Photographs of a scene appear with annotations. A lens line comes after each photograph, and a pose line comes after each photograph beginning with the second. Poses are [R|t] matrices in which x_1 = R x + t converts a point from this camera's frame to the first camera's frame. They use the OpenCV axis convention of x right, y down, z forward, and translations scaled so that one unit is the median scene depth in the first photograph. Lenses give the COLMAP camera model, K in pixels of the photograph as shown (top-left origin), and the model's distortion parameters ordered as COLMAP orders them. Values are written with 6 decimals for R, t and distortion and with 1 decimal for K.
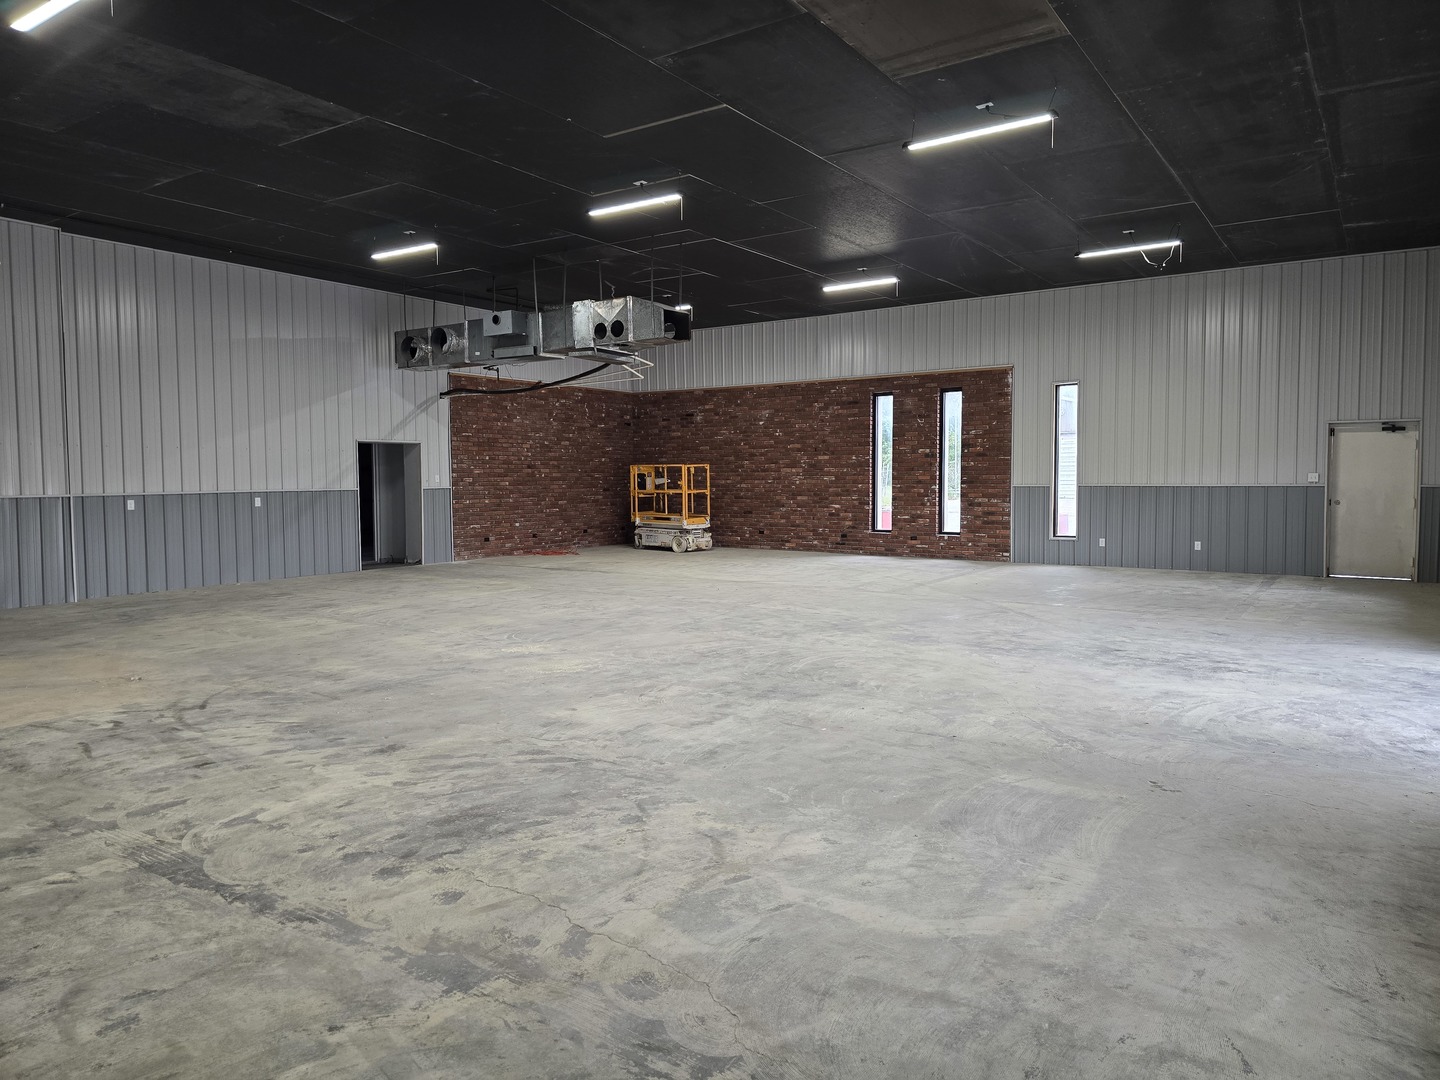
lens RADIAL K [[973.1, 0, 720.6], [0, 973.1, 536.0], [0, 0, 1]] dist [0.045162, -0.001135]
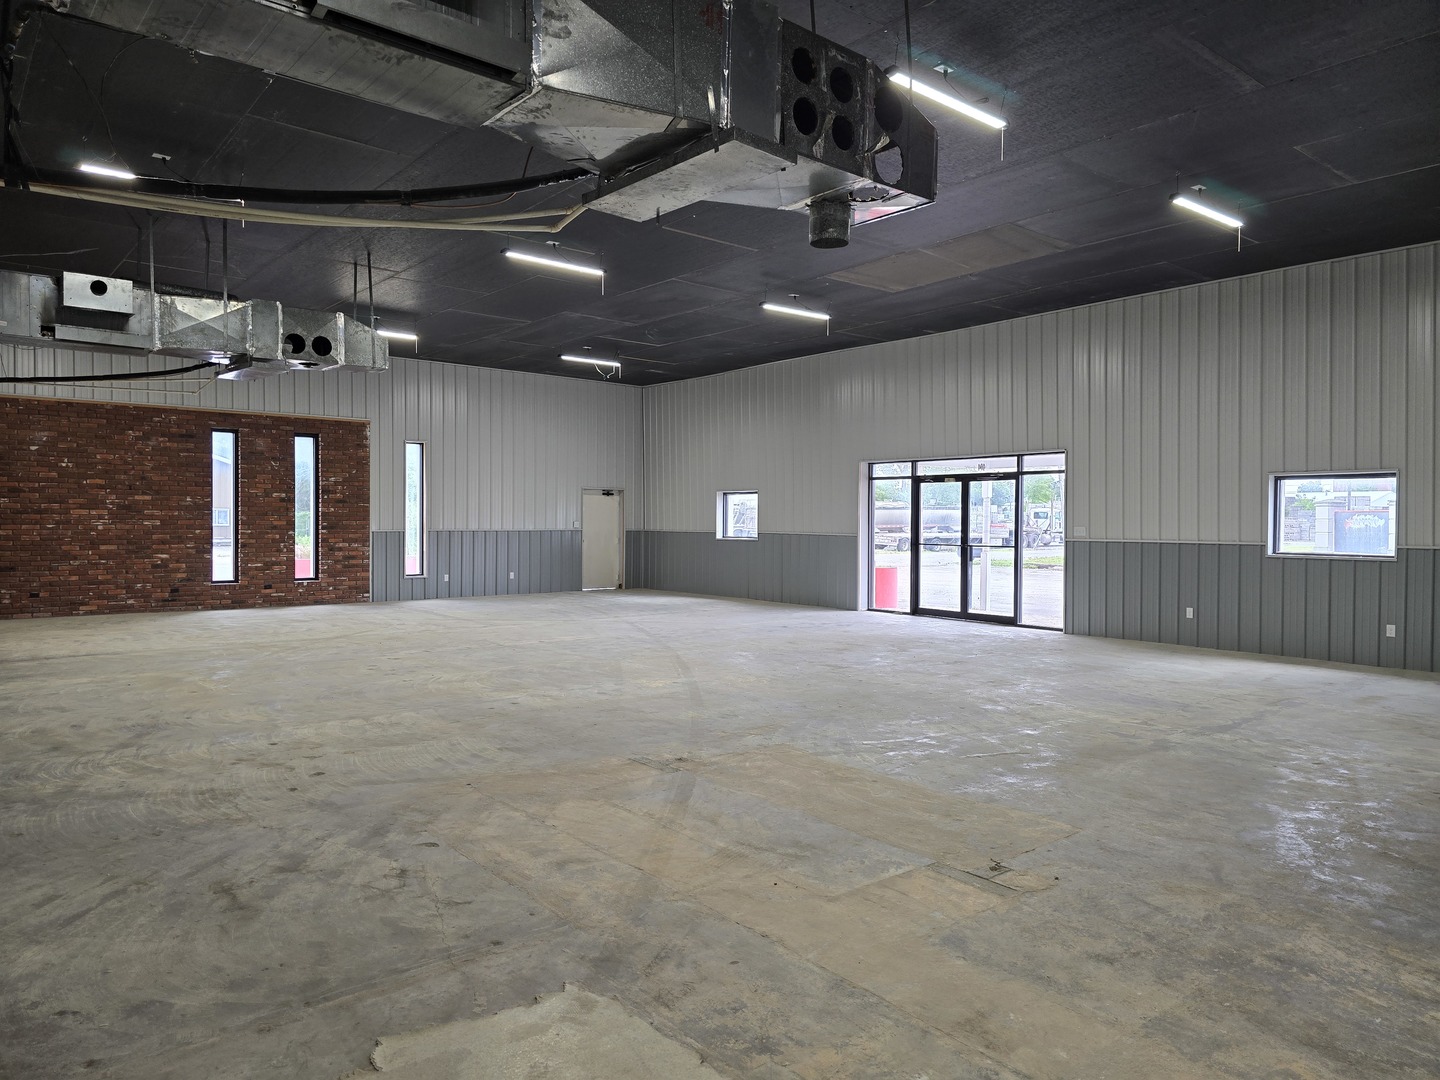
lens RADIAL K [[973.1, 0, 719.2], [0, 973.1, 535.7], [0, 0, 1]] dist [0.045162, -0.001135]
pose [[0.265041, -0.007684, 0.964206, -0.595049], [0.055029, 0.998459, -0.007169, -0.016105], [-0.962666, 0.054960, 0.265056, 0.320516]]
